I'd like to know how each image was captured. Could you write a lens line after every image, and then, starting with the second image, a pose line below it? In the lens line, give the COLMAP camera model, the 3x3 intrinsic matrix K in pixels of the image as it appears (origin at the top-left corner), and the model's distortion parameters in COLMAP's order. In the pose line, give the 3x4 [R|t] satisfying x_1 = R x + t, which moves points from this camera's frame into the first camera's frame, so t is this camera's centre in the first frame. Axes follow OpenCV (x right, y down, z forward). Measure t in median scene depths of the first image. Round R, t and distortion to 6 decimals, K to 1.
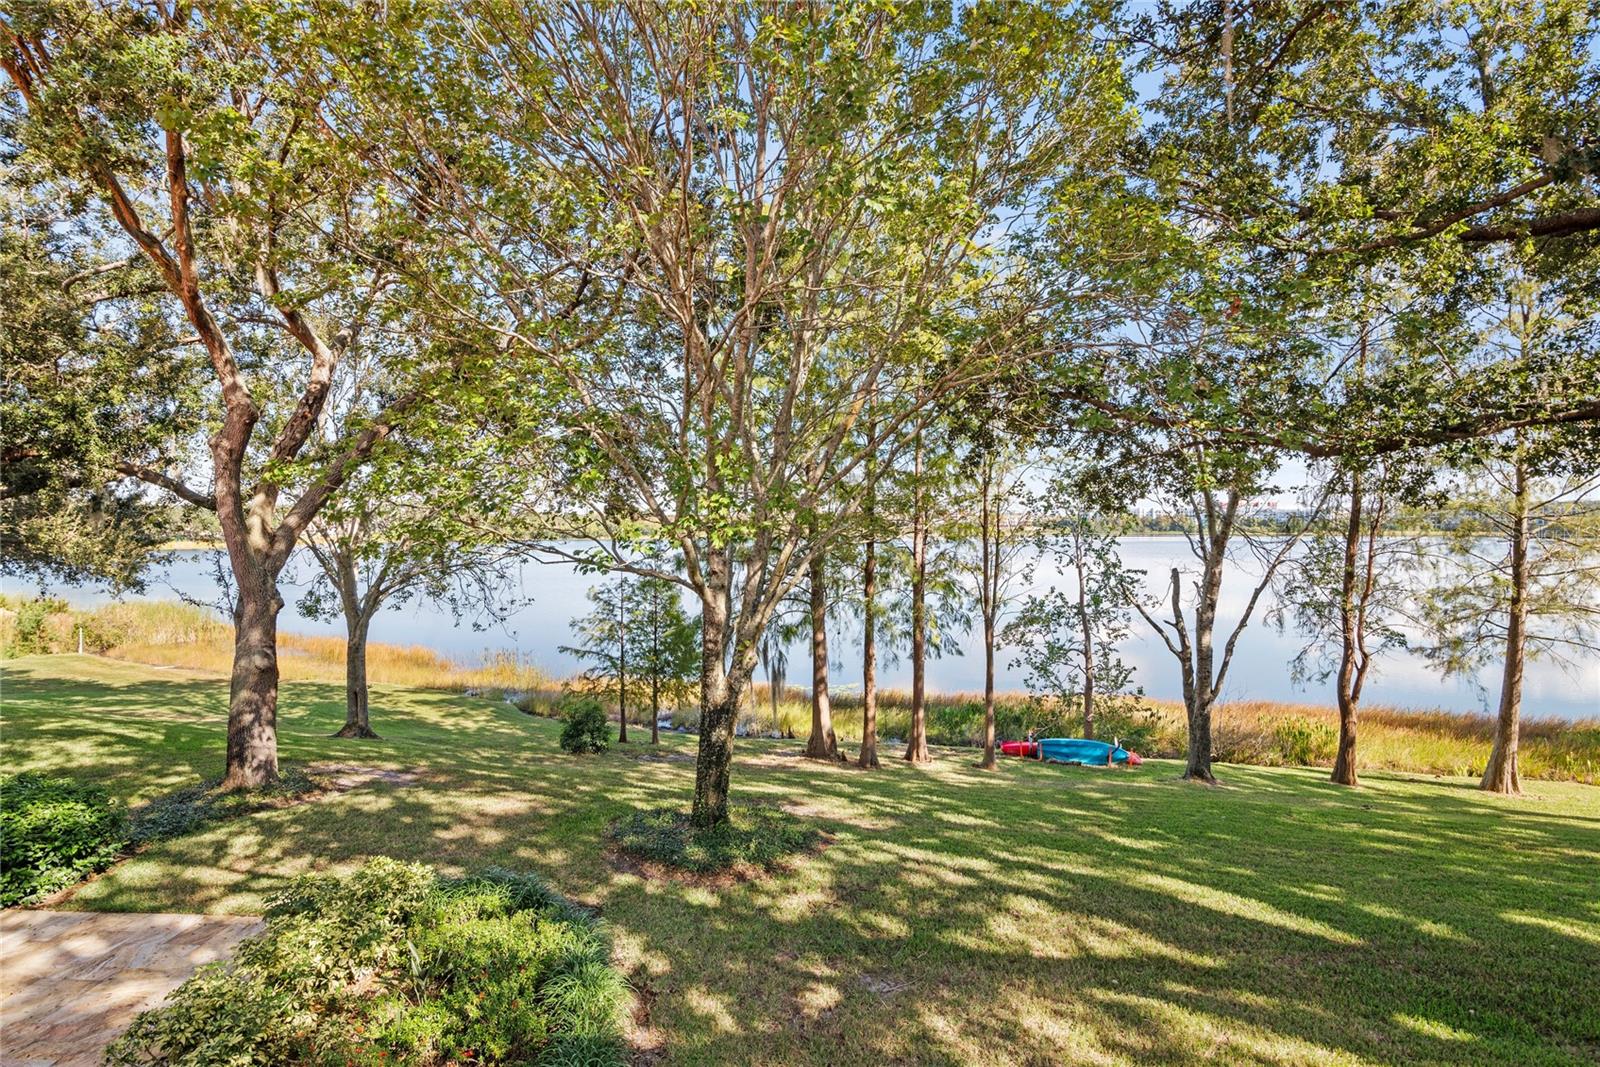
lens RADIAL K [[735.6, 0, 801.5], [0, 735.6, 528.7], [0, 0, 1]] dist [-0.018858, 0.000412]
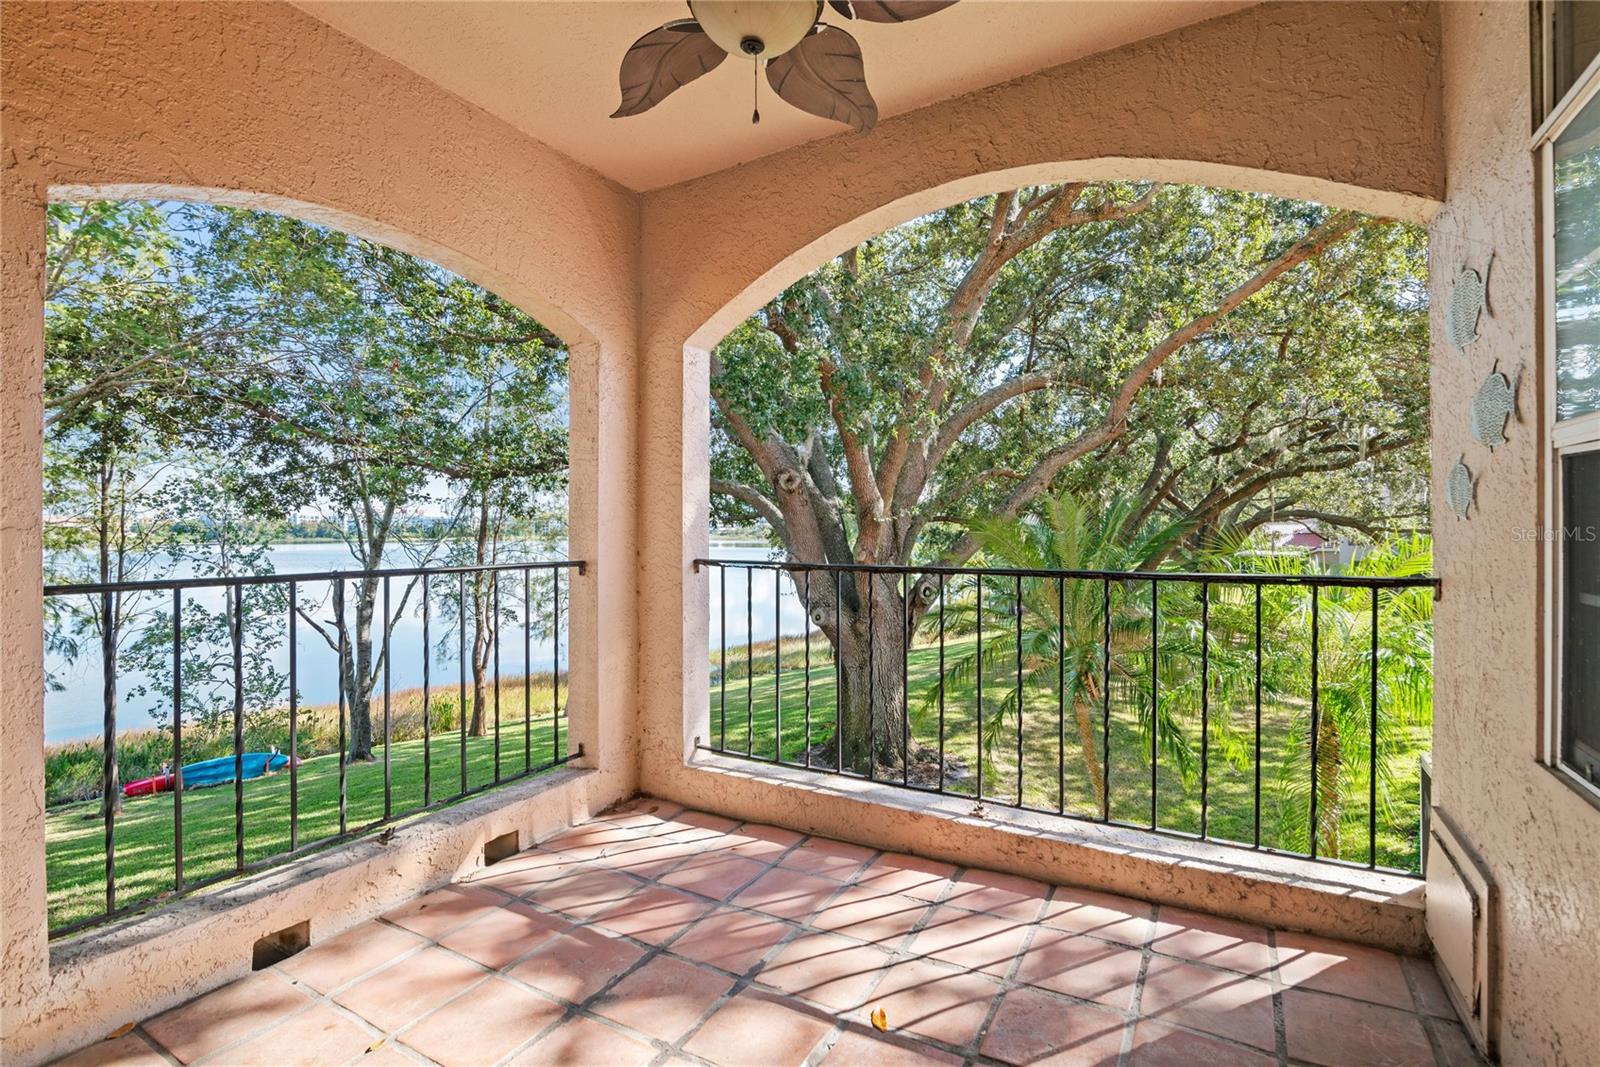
lens RADIAL K [[735.6, 0, 802.3], [0, 735.6, 533.8], [0, 0, 1]] dist [-0.018858, 0.000412]
pose [[0.492865, -0.001596, 0.870104, -0.085255], [0.003051, 0.999995, 0.000106, 0.002396], [-0.870100, 0.002603, 0.492868, -0.125297]]
